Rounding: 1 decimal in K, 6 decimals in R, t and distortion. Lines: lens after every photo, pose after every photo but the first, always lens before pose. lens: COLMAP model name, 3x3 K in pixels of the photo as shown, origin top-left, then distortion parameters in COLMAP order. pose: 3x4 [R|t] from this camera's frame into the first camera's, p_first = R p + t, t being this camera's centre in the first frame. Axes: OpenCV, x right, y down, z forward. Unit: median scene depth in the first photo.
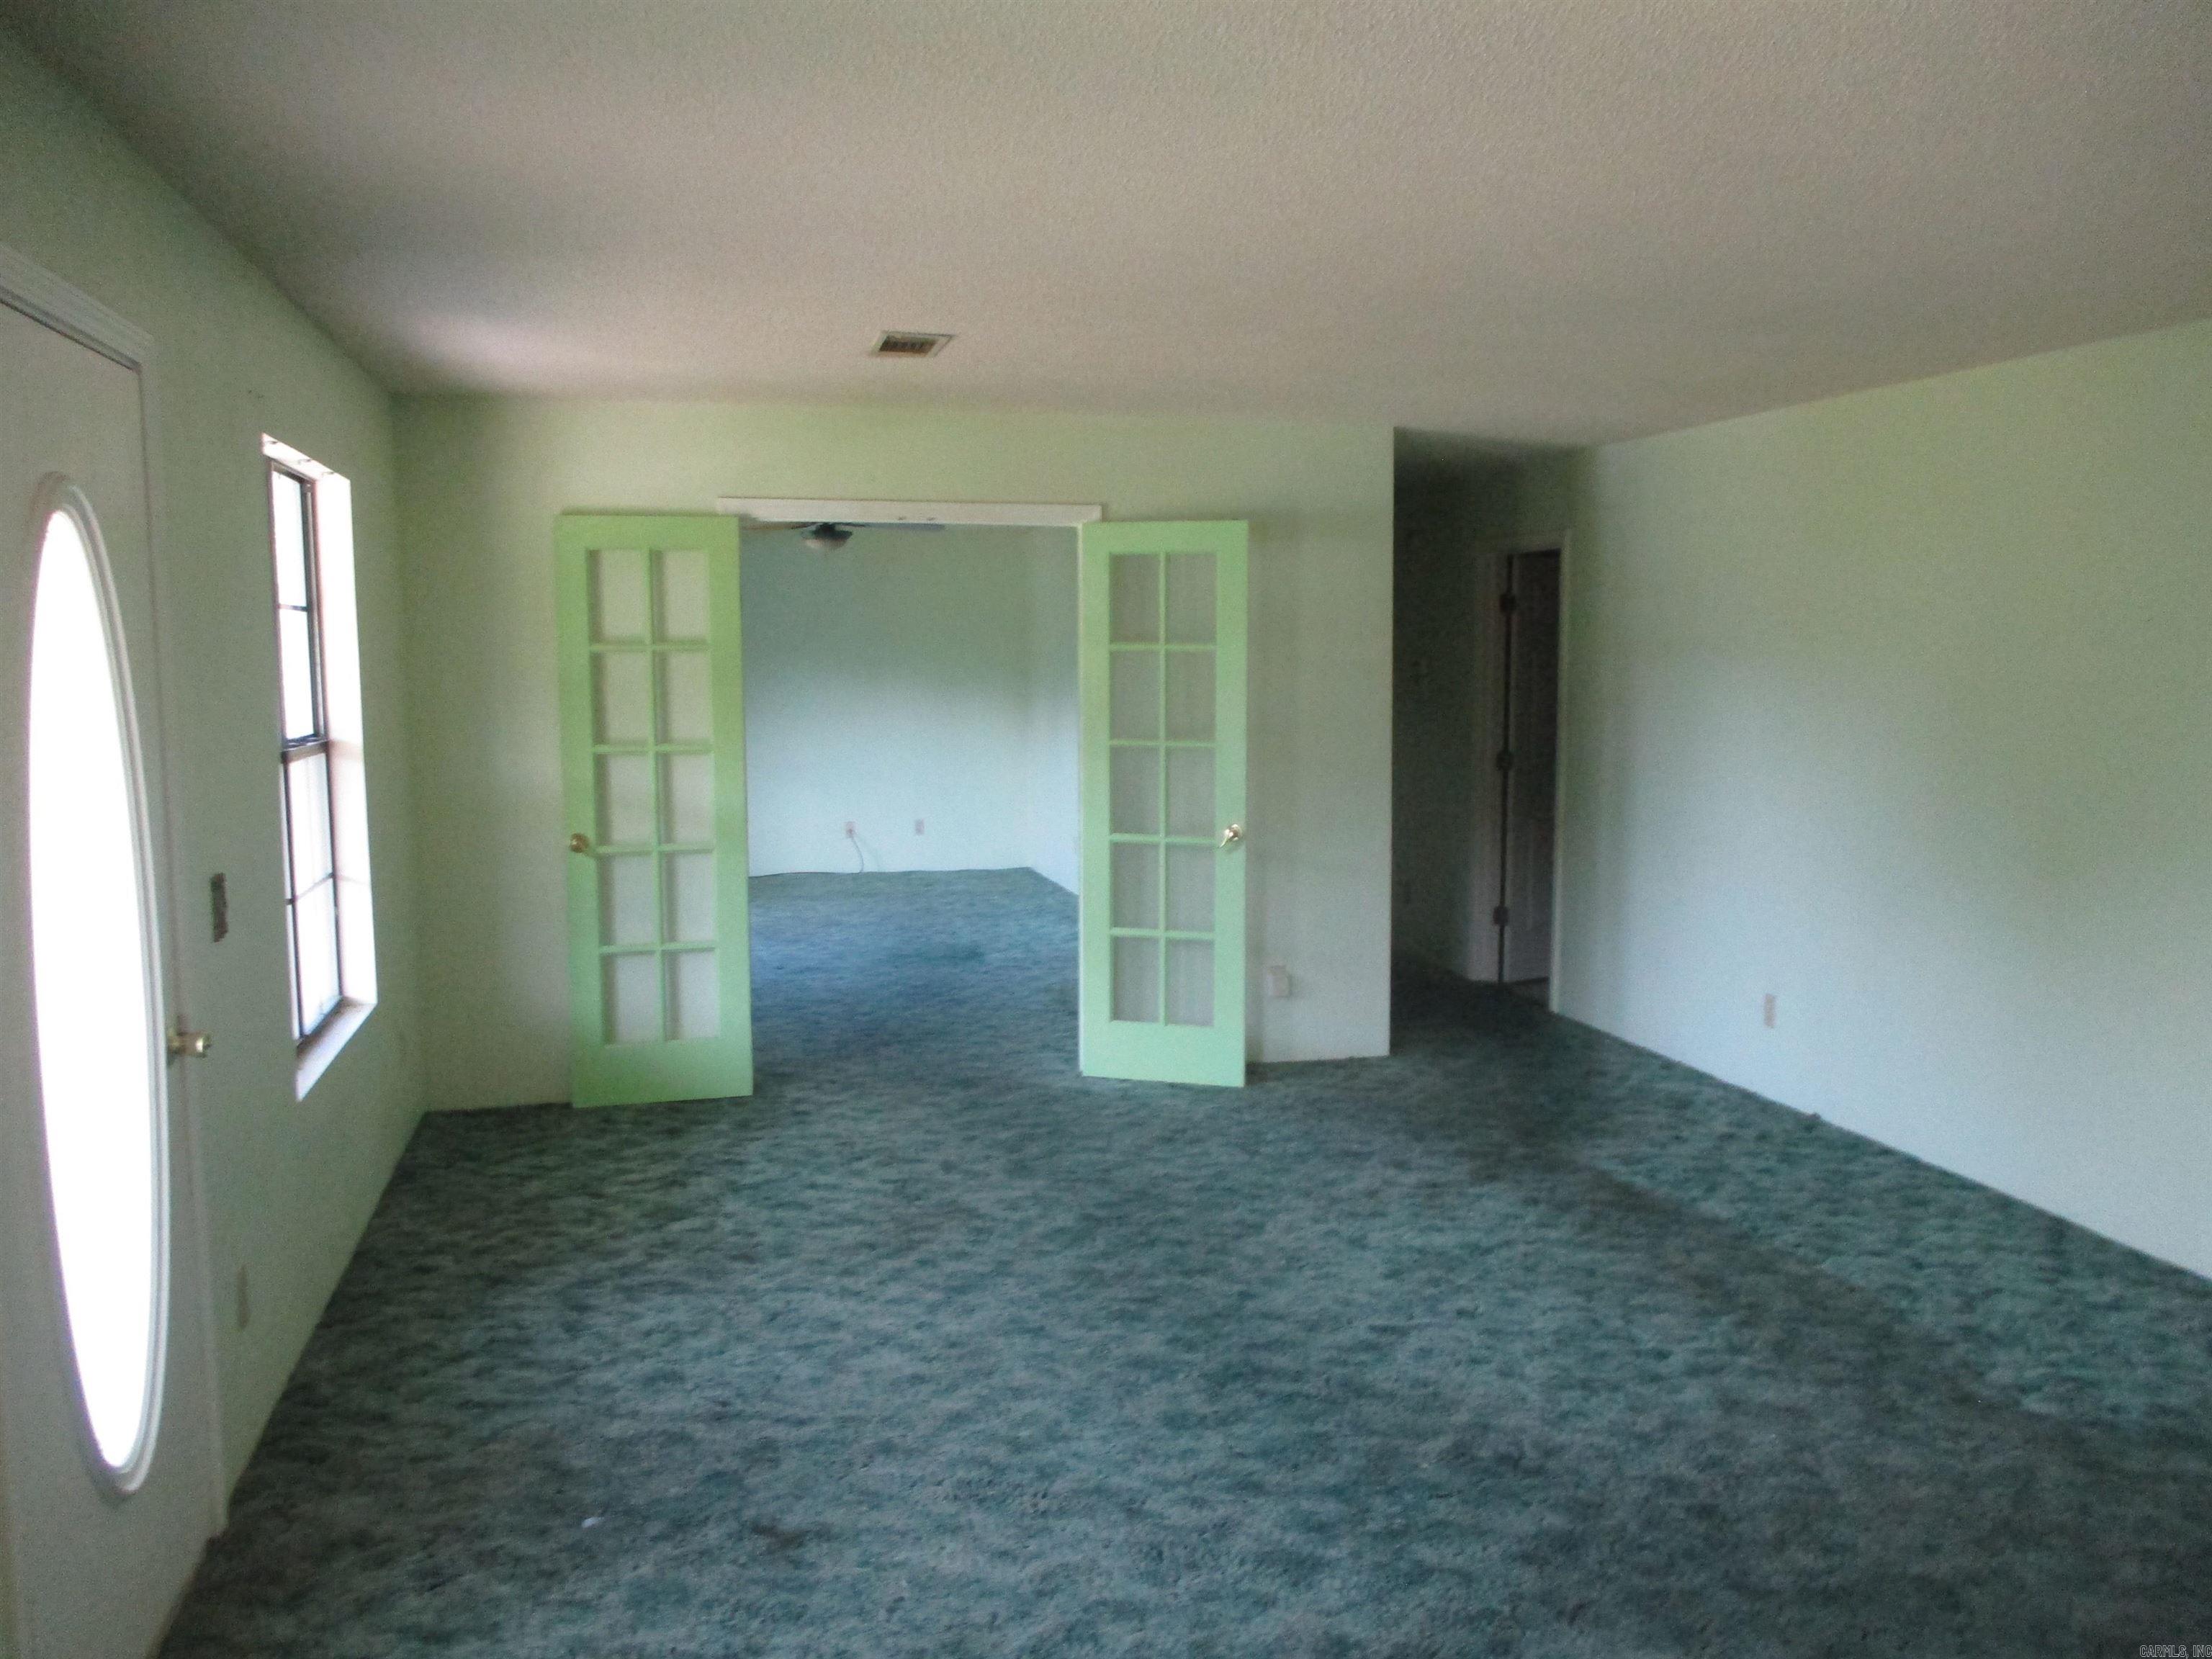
lens RADIAL K [[1857.5, 0, 1106.9], [0, 1857.5, 840.8], [0, 0, 1]] dist [-0.000496, -0.055208]
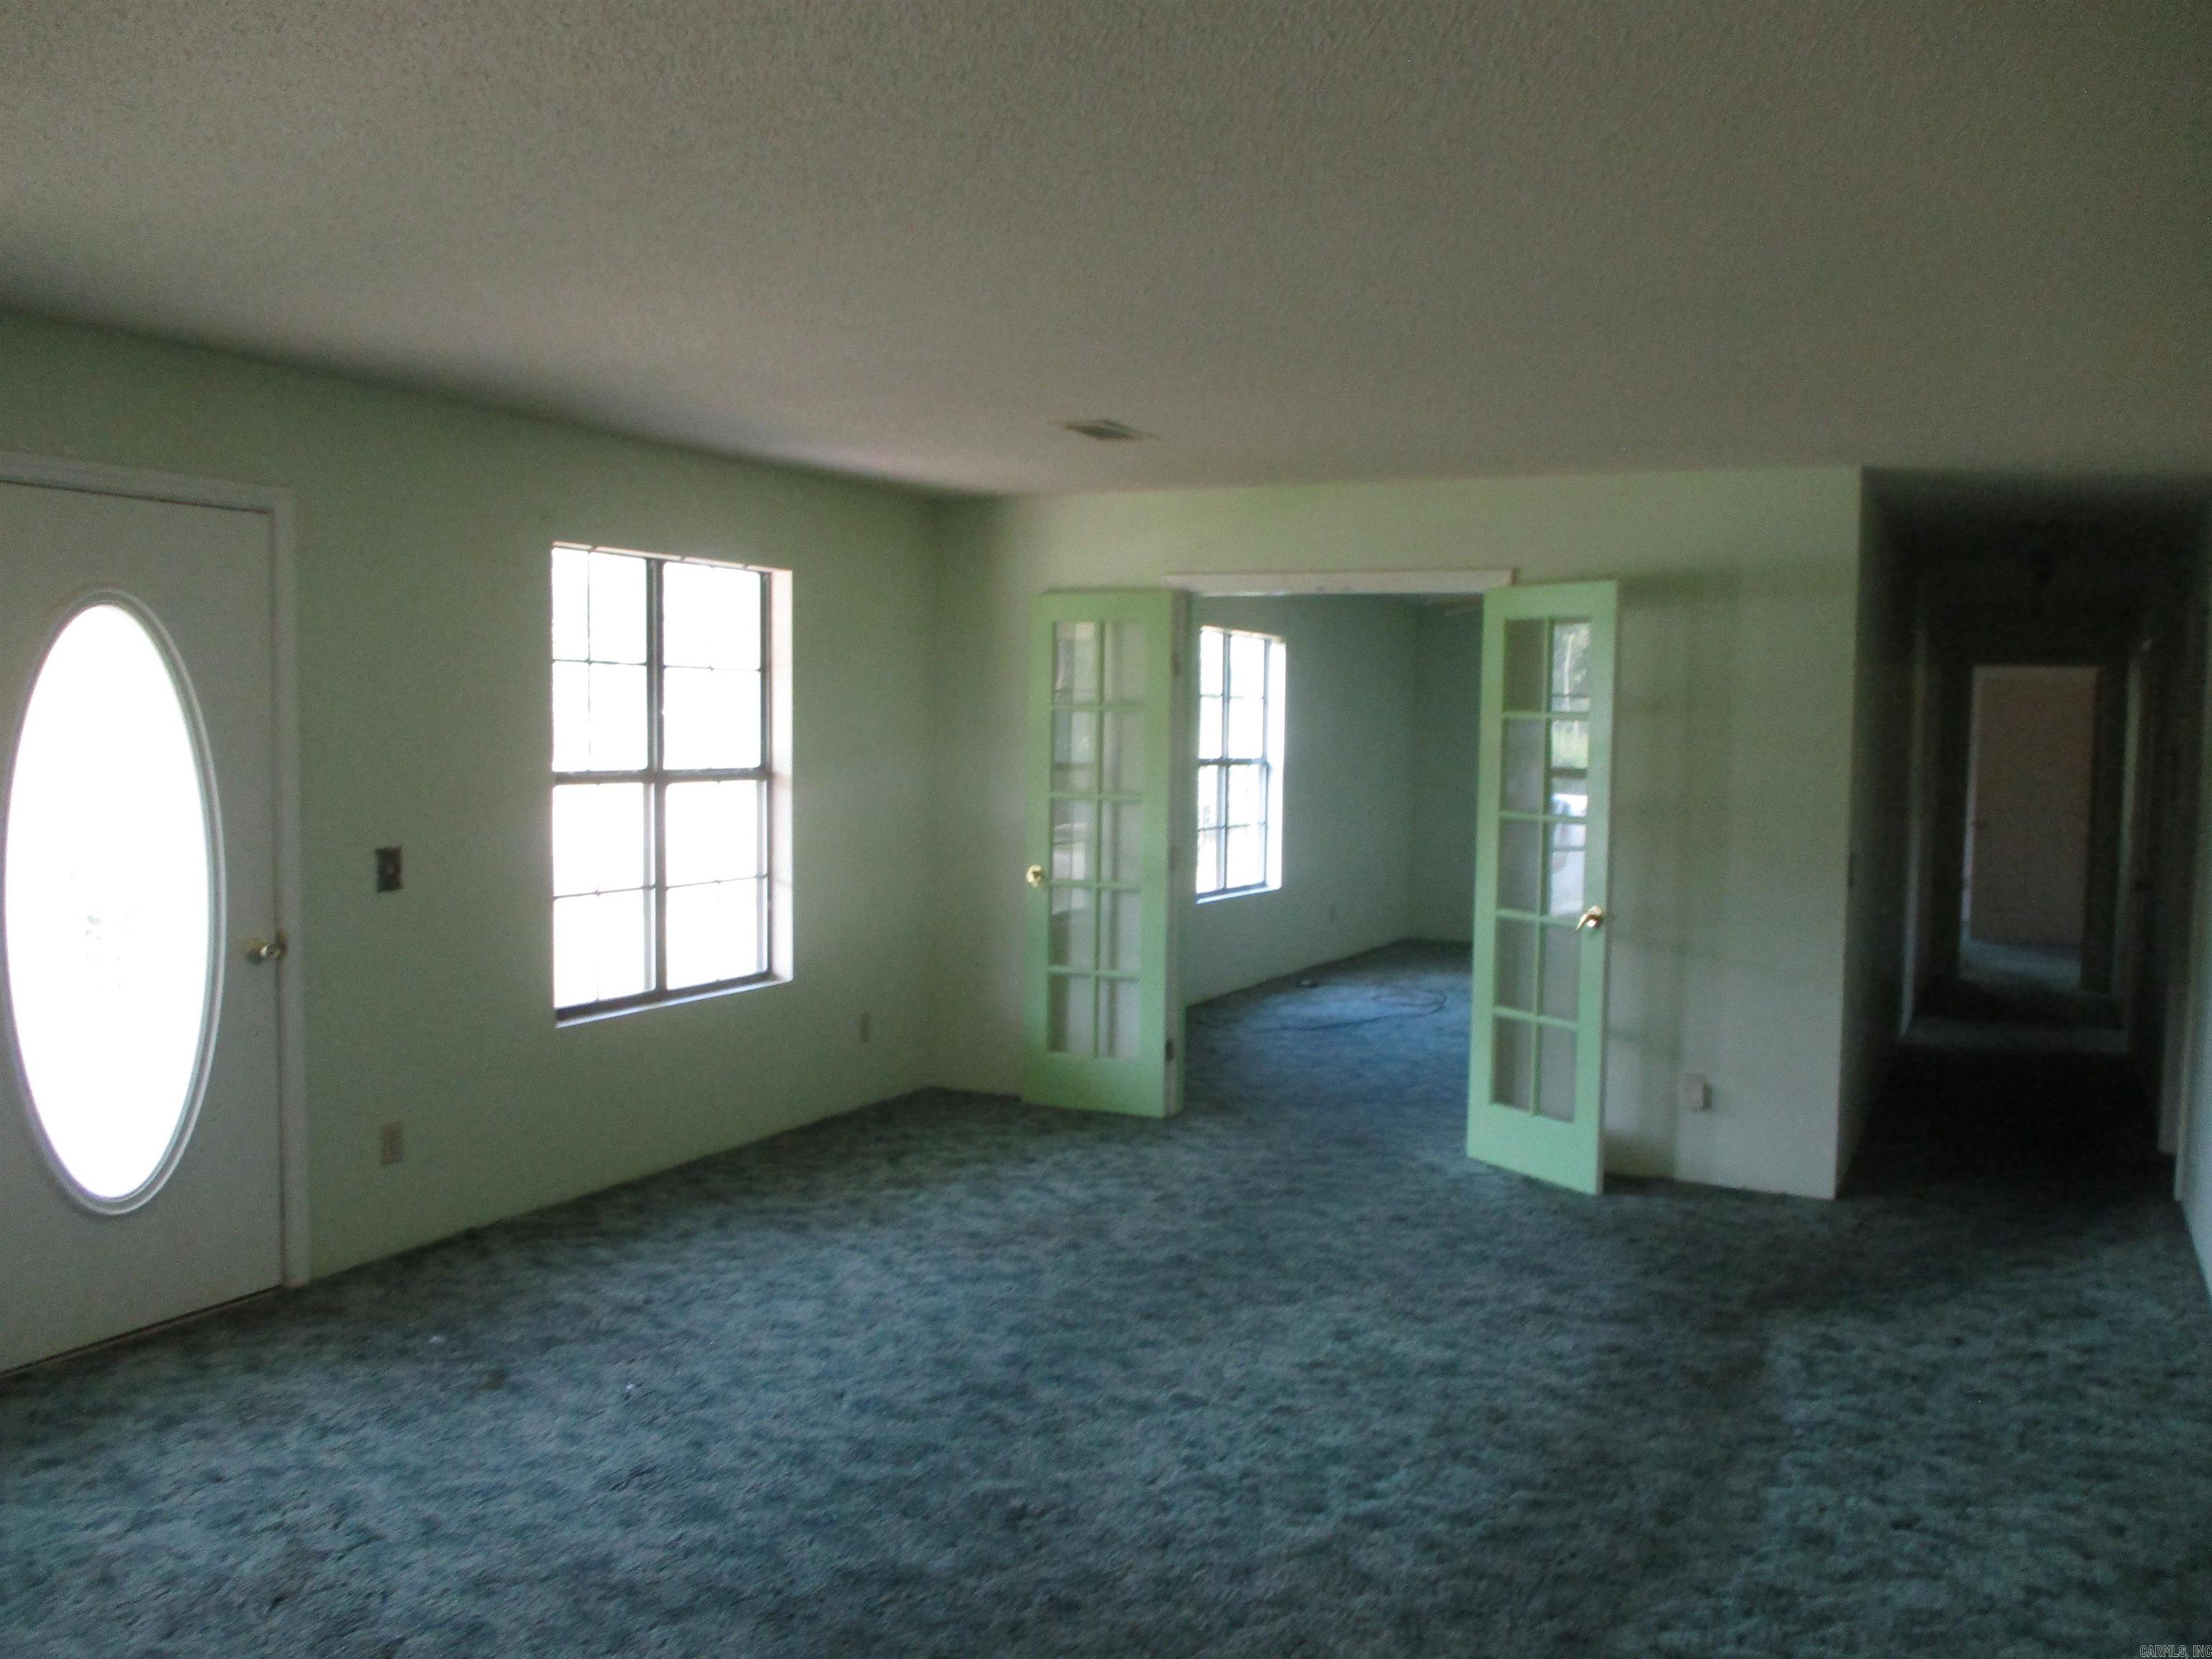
lens RADIAL K [[1857.5, 0, 1119.7], [0, 1857.5, 832.9], [0, 0, 1]] dist [-0.000496, -0.055208]
pose [[0.762361, 0.058234, -0.644526, 0.633464], [-0.089779, 0.995830, -0.016218, -0.012537], [0.640894, 0.070229, 0.764410, 0.181597]]
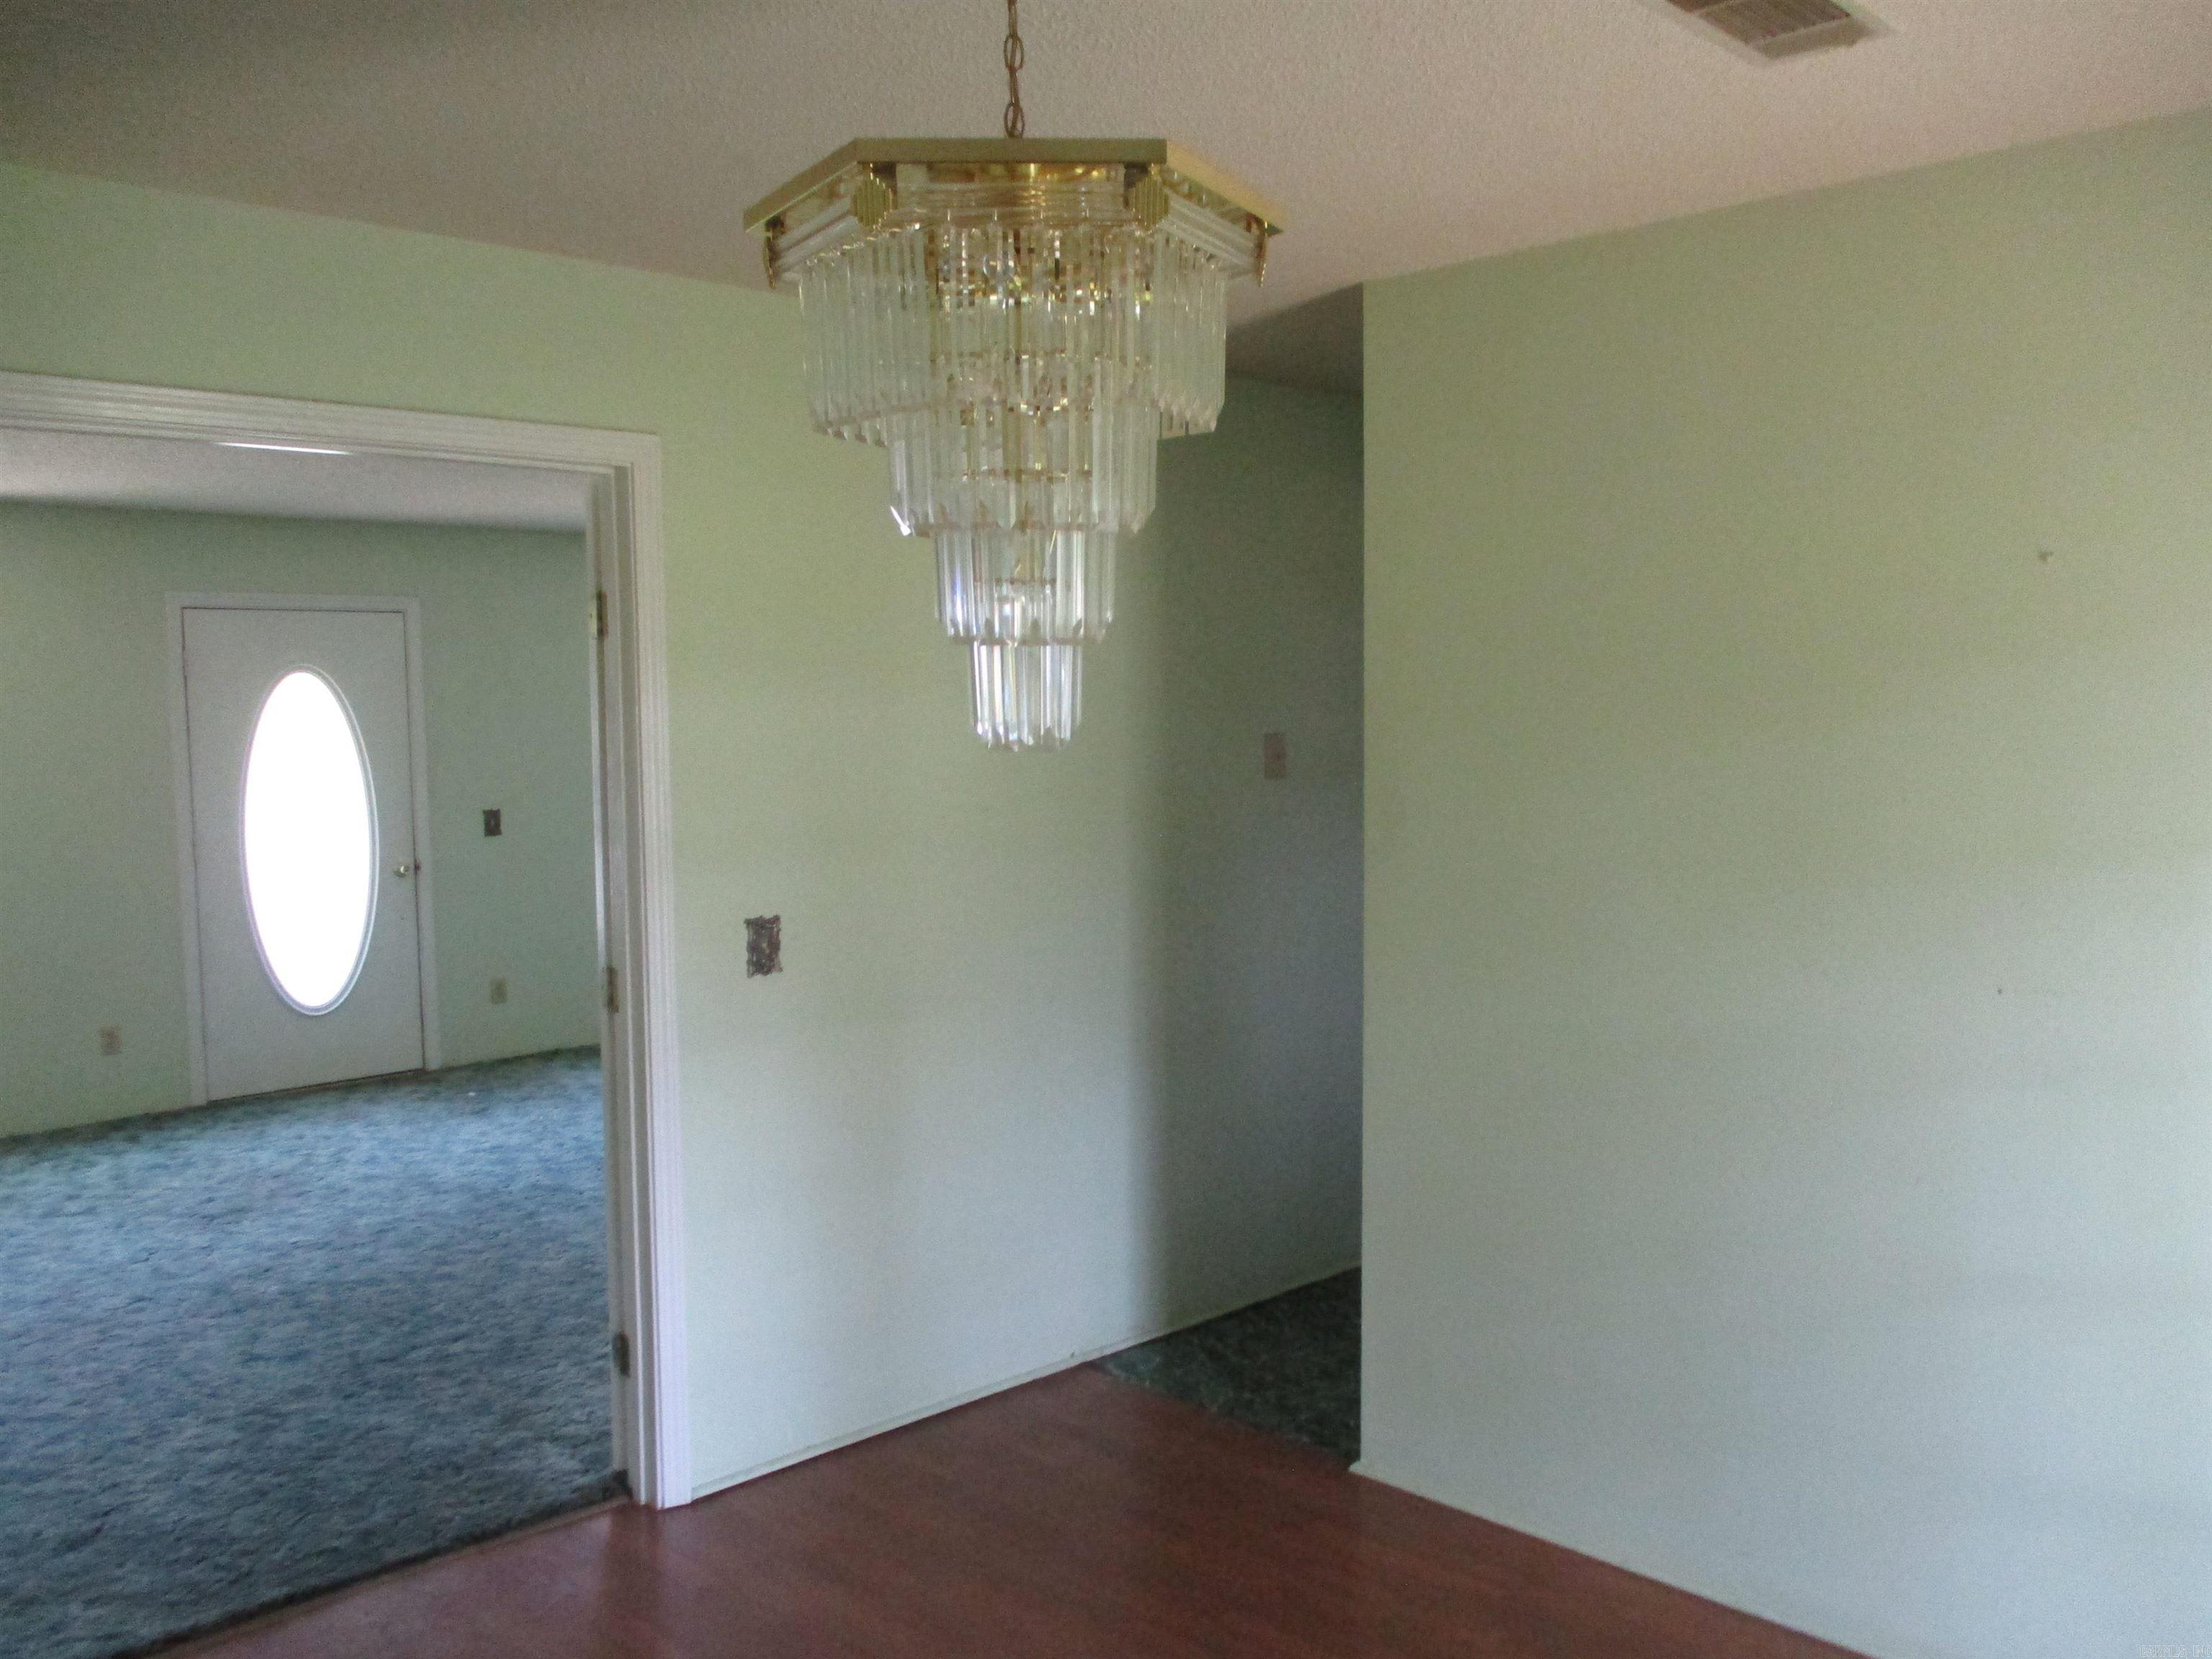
lens RADIAL K [[1857.5, 0, 1108.2], [0, 1857.5, 828.8], [0, 0, 1]] dist [-0.000496, -0.055208]
pose [[0.519778, 0.059378, -0.852235, 1.398261], [-0.082082, 0.996437, 0.019363, -0.046189], [0.850349, 0.059888, 0.522800, 0.304329]]
